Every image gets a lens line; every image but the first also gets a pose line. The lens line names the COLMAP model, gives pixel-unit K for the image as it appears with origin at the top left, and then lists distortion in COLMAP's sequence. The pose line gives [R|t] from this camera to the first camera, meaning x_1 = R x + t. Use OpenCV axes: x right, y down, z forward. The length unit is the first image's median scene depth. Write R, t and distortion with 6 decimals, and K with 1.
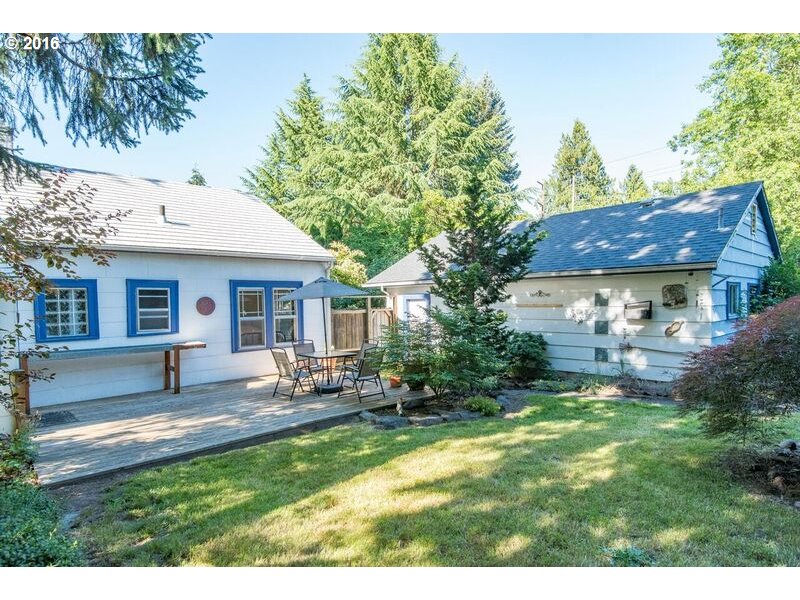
lens RADIAL K [[458.7, 0, 400.0], [0, 458.7, 300.0], [0, 0, 1]] dist [0.013840, -0.000741]
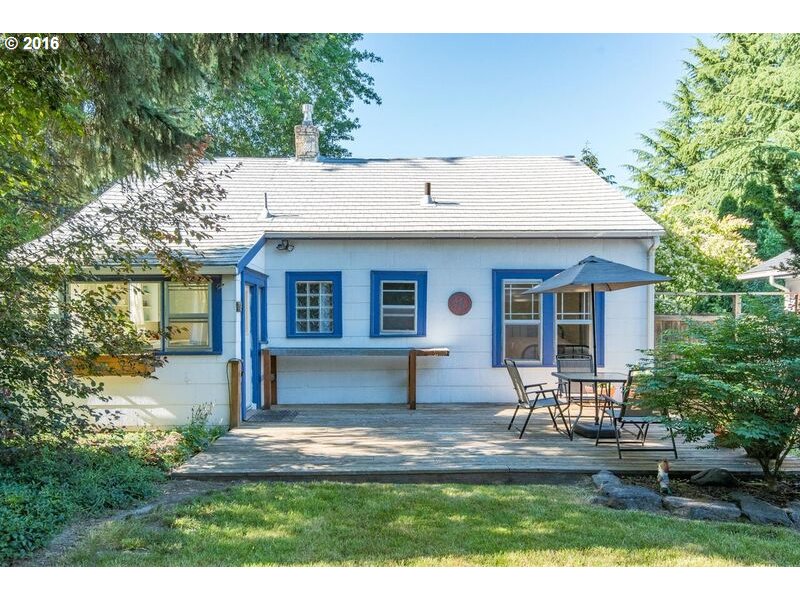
lens RADIAL K [[598.8, 0, 400.0], [0, 598.8, 313.6], [0, 0, 1]] dist [0.015078, 0.000851]
pose [[0.734362, 0.007018, -0.678722, 0.209051], [-0.010510, 0.999944, -0.001032, 0.035648], [0.678677, 0.007891, 0.734395, 0.209870]]
